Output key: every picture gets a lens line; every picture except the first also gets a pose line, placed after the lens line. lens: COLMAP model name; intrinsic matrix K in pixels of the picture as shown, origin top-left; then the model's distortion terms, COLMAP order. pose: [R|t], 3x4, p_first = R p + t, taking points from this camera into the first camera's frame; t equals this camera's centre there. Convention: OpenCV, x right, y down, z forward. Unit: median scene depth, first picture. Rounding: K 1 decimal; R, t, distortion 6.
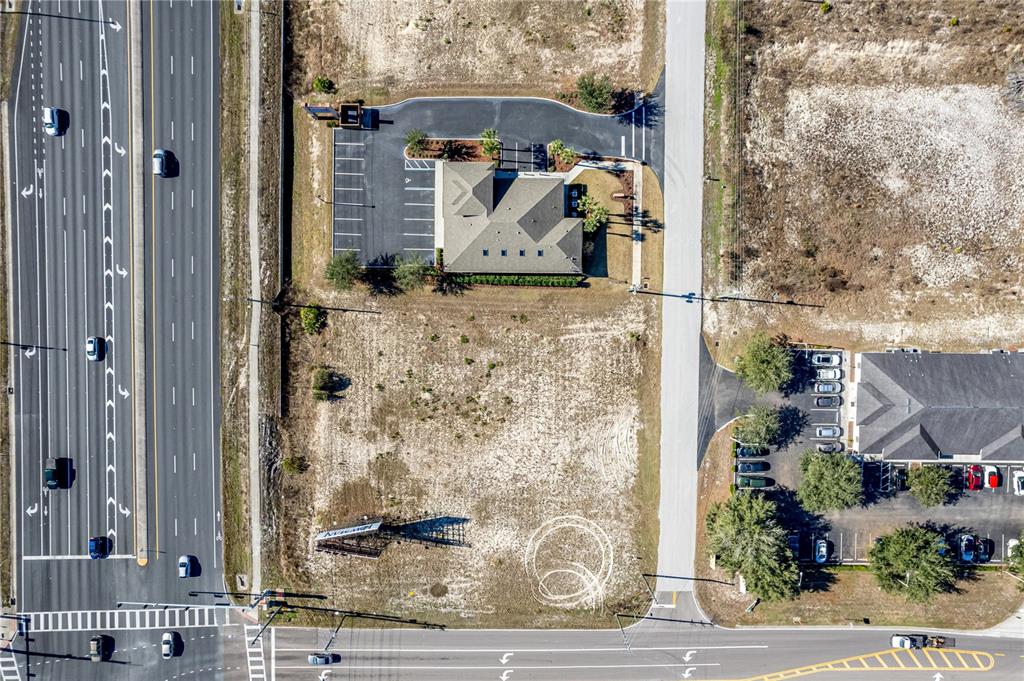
lens RADIAL K [[660.7, 0, 516.3], [0, 660.7, 339.6], [0, 0, 1]] dist [-0.067021, 0.054604]
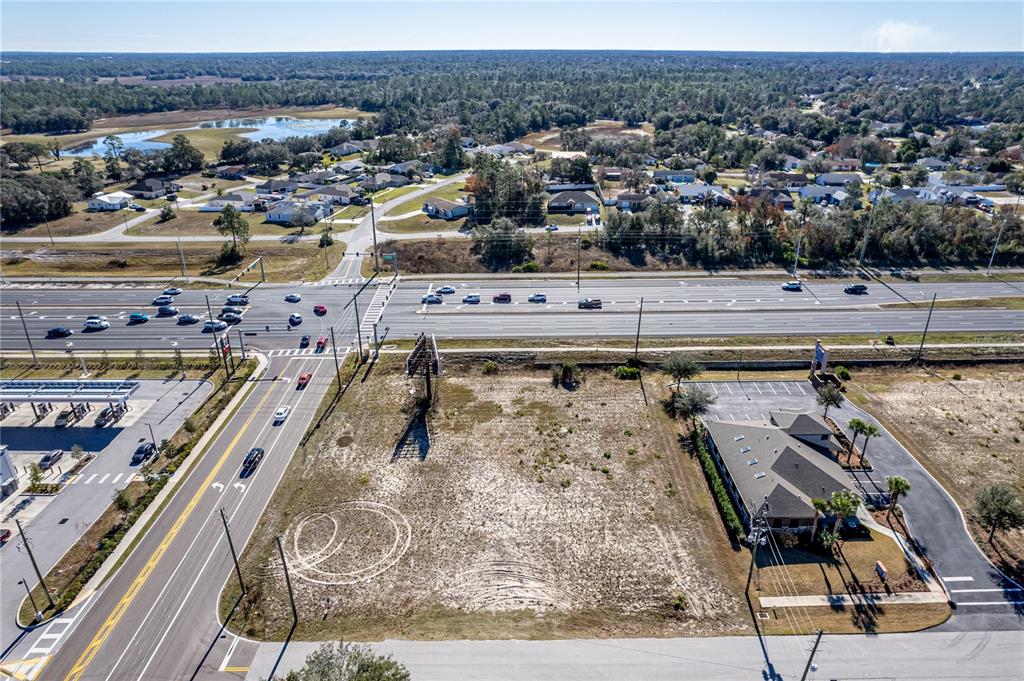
lens RADIAL K [[660.7, 0, 517.2], [0, 660.7, 341.8], [0, 0, 1]] dist [-0.067021, 0.054604]
pose [[0.008495, 0.412572, -0.910885, 0.650507], [-0.999655, -0.019150, -0.017997, 0.169644], [-0.024869, 0.910724, 0.412267, 0.508358]]
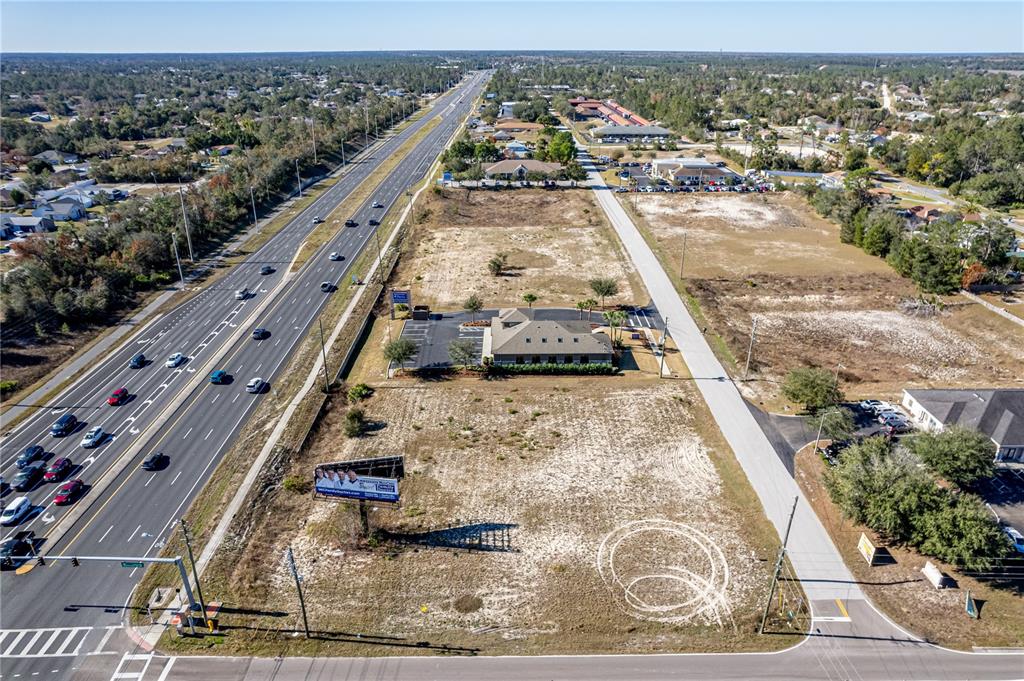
lens RADIAL K [[660.7, 0, 518.0], [0, 660.7, 337.1], [0, 0, 1]] dist [-0.067021, 0.054604]
pose [[0.999803, -0.007992, 0.018145, -0.080983], [0.019821, 0.381692, -0.924077, 0.880009], [0.000459, 0.924255, 0.381776, 0.527709]]
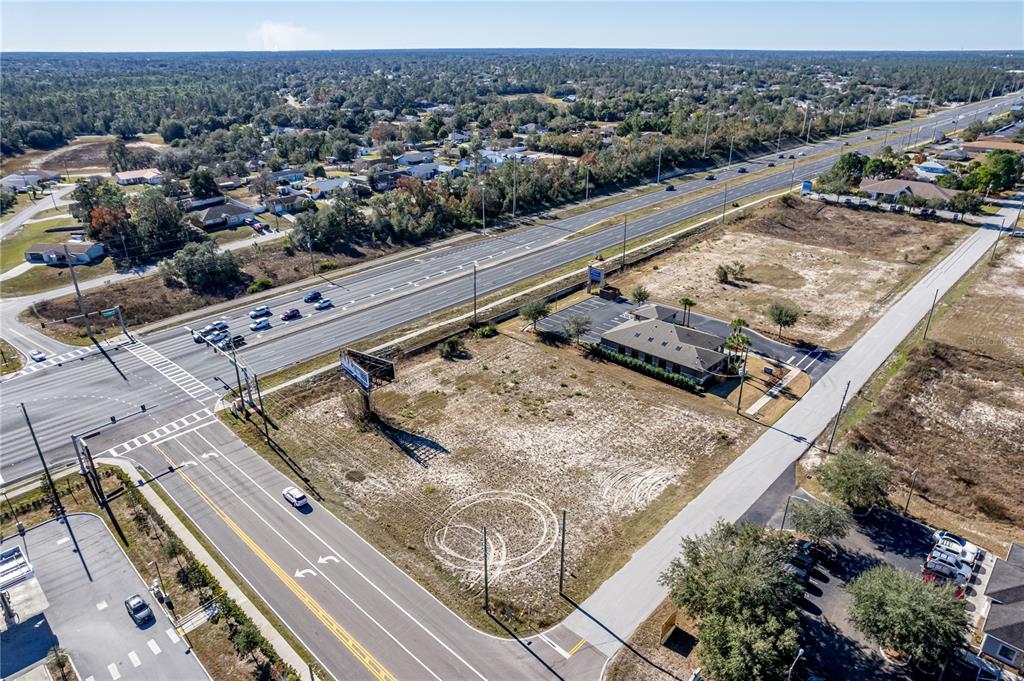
lens RADIAL K [[660.7, 0, 518.8], [0, 660.7, 336.9], [0, 0, 1]] dist [-0.067021, 0.054604]
pose [[0.734642, 0.275898, -0.619824, 0.496851], [-0.678251, 0.276265, -0.680921, 0.764496], [-0.016630, 0.920629, 0.390084, 0.523586]]
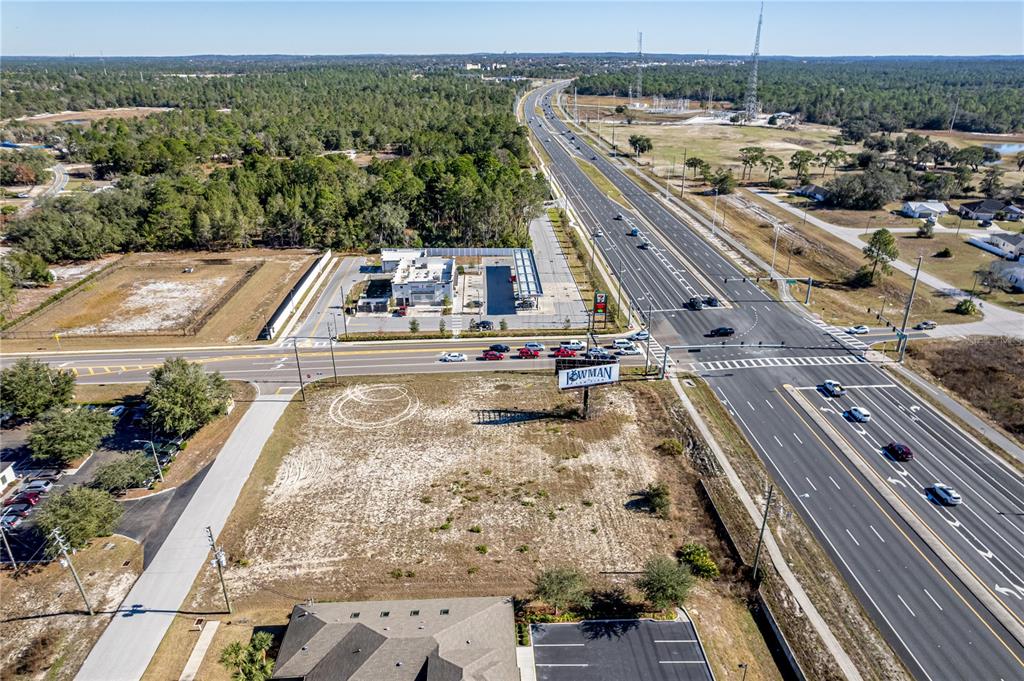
lens RADIAL K [[660.7, 0, 517.9], [0, 660.7, 337.6], [0, 0, 1]] dist [-0.067021, 0.054604]
pose [[-0.997696, 0.028303, -0.061654, -0.080149], [-0.067838, -0.423936, 0.903148, -0.550560], [-0.000576, 0.905250, 0.424879, 0.481989]]
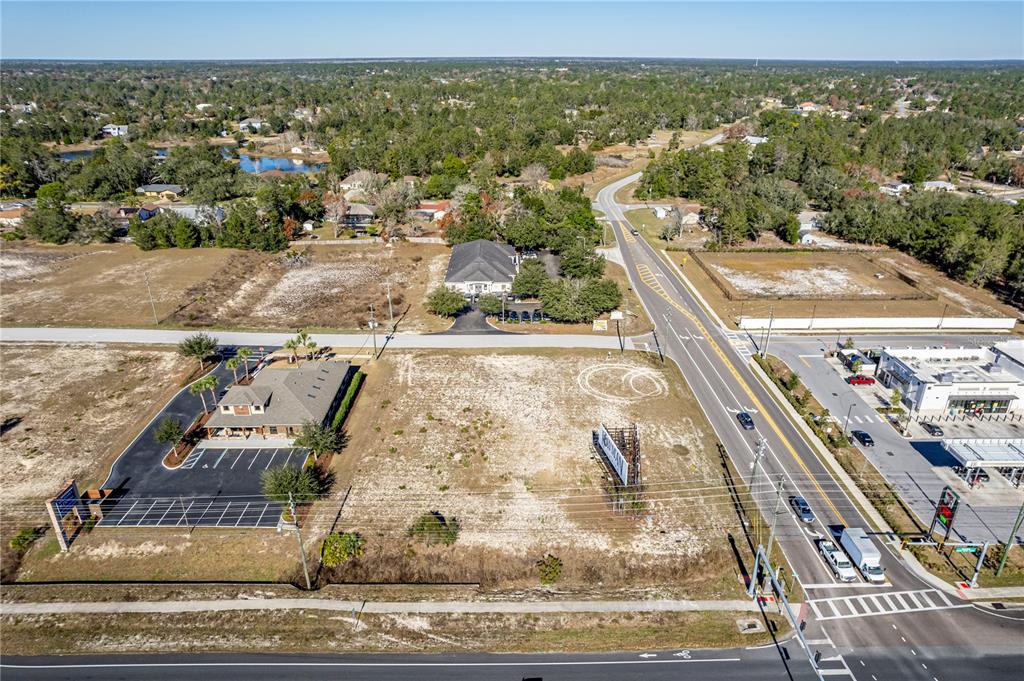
lens RADIAL K [[660.7, 0, 517.9], [0, 660.7, 343.0], [0, 0, 1]] dist [-0.067021, 0.054604]
pose [[-0.027530, -0.403835, 0.914417, -0.876885], [0.999299, -0.034320, 0.014928, 0.157242], [0.025354, 0.914188, 0.404497, 0.509541]]
